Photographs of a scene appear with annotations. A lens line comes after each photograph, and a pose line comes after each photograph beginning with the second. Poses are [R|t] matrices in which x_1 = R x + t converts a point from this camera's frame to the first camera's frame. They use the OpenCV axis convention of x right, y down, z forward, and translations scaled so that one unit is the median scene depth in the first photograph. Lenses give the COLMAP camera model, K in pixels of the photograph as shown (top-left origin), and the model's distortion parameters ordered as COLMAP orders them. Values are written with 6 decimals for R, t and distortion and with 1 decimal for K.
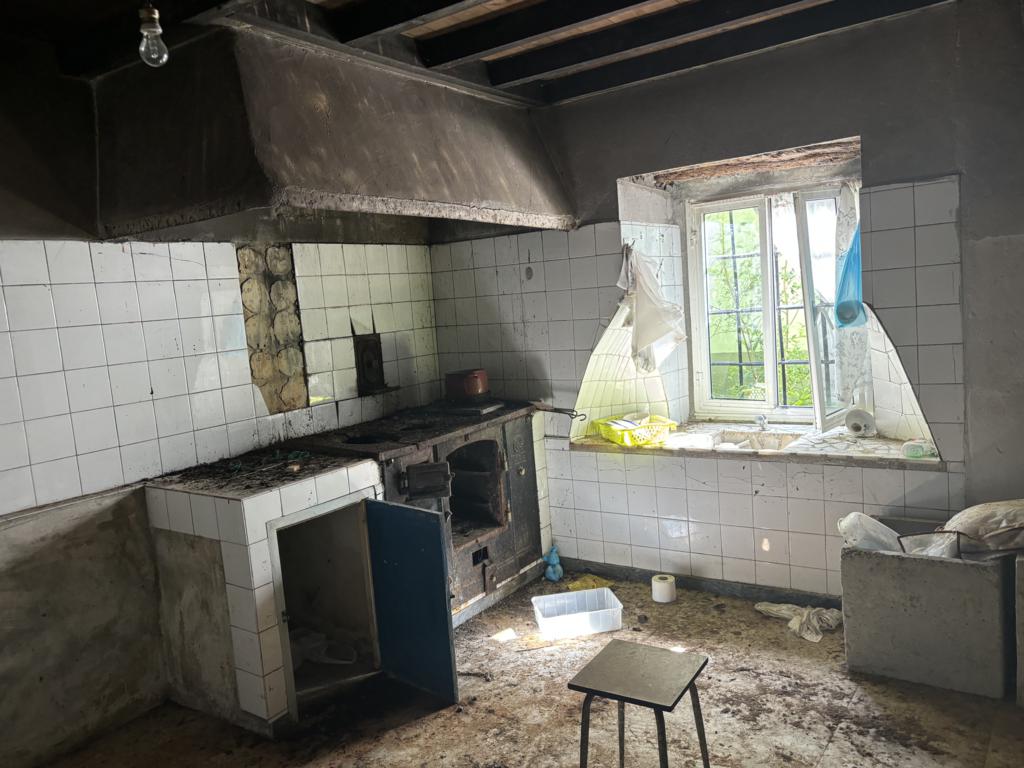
lens RADIAL K [[772.6, 0, 521.7], [0, 772.6, 378.8], [0, 0, 1]] dist [0.054715, -0.065432]
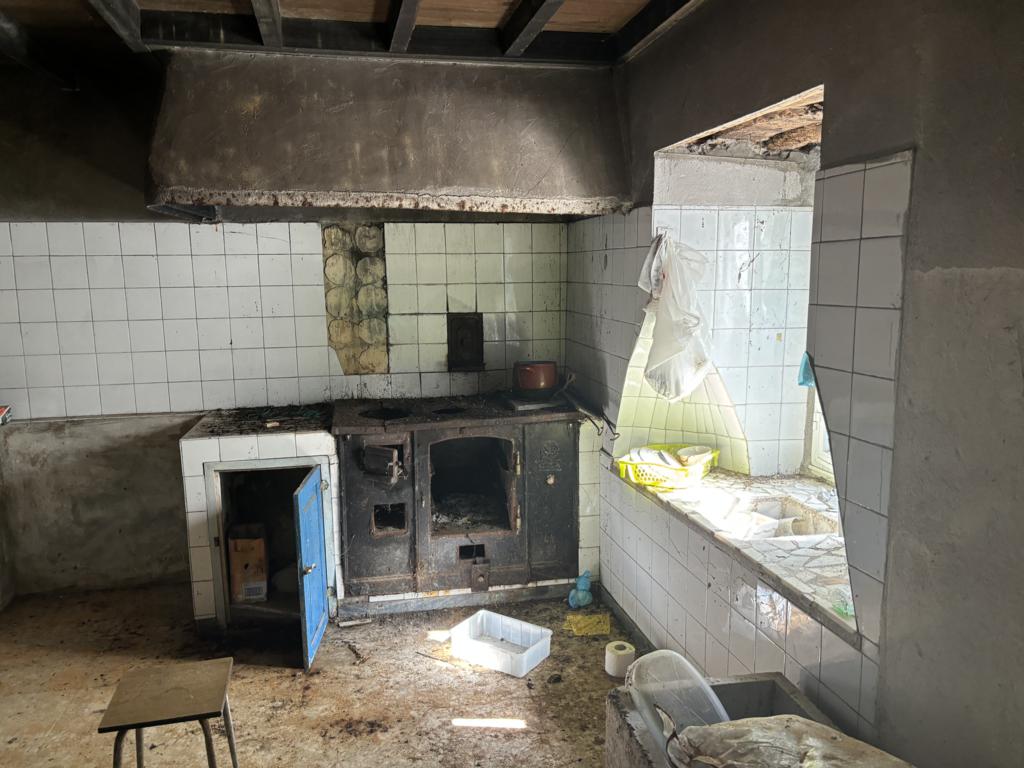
lens RADIAL K [[772.6, 0, 509.9], [0, 772.6, 393.7], [0, 0, 1]] dist [0.054715, -0.065432]
pose [[0.723969, 0.177985, -0.666476, 0.657699], [-0.119139, 0.983884, 0.133334, -0.114848], [0.679467, -0.017126, 0.733507, 0.348435]]
